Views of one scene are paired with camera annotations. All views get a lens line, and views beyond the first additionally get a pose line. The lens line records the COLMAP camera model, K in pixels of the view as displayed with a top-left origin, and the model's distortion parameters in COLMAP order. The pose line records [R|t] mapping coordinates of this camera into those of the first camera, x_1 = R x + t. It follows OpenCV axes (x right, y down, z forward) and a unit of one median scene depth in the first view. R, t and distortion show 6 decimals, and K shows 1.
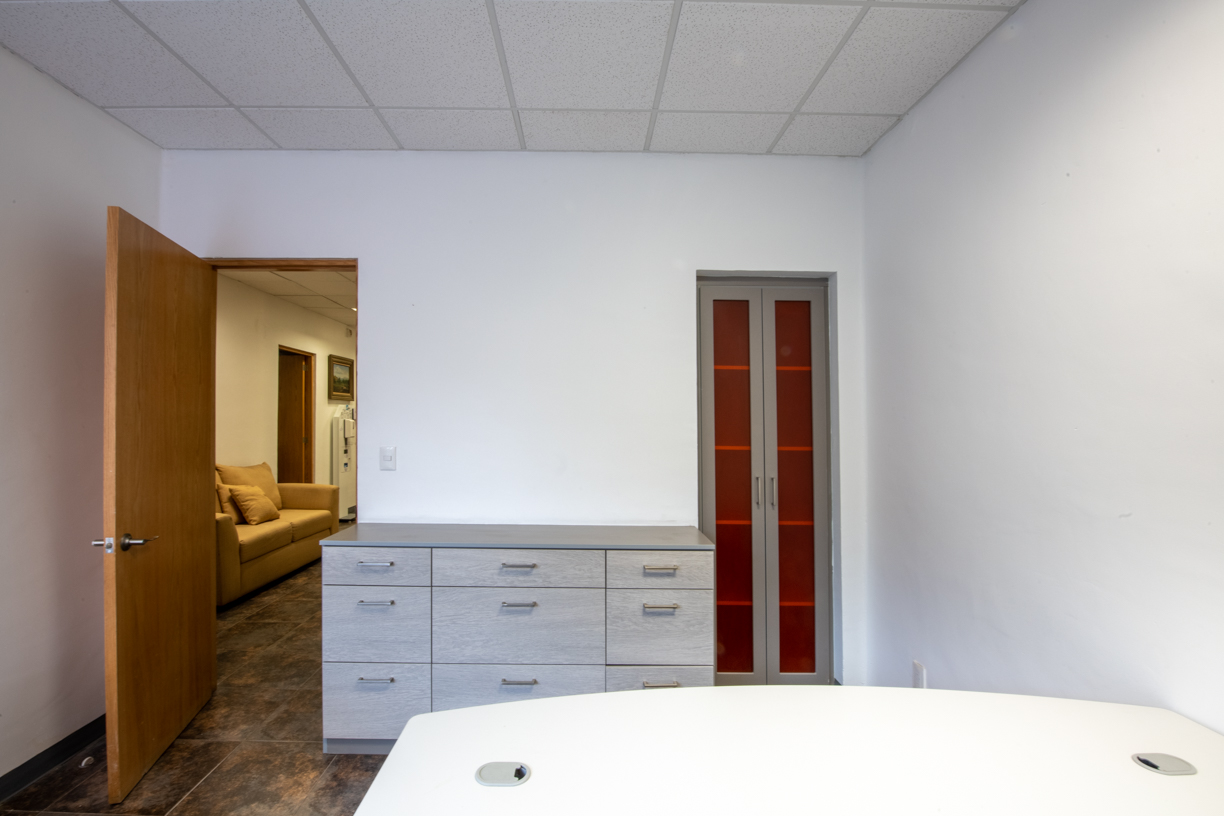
lens RADIAL K [[504.7, 0, 585.9], [0, 504.7, 411.5], [0, 0, 1]] dist [0.000779, 0.000027]
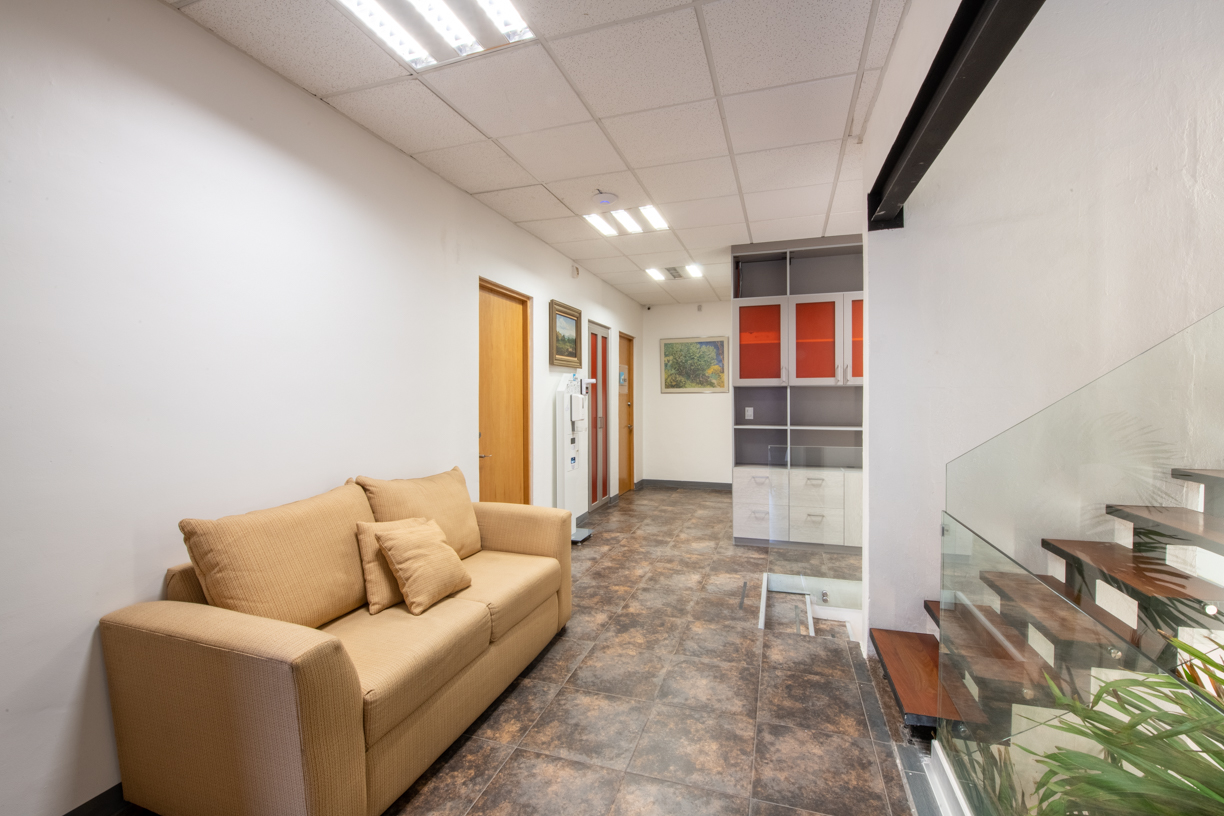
lens RADIAL K [[495.2, 0, 599.4], [0, 495.2, 409.3], [0, 0, 1]] dist [-0.000418, -0.000004]
pose [[0.933666, 0.008717, -0.358039, -0.292132], [0.007087, 0.999058, 0.042805, 0.010979], [0.358075, -0.042503, 0.932725, 0.558446]]
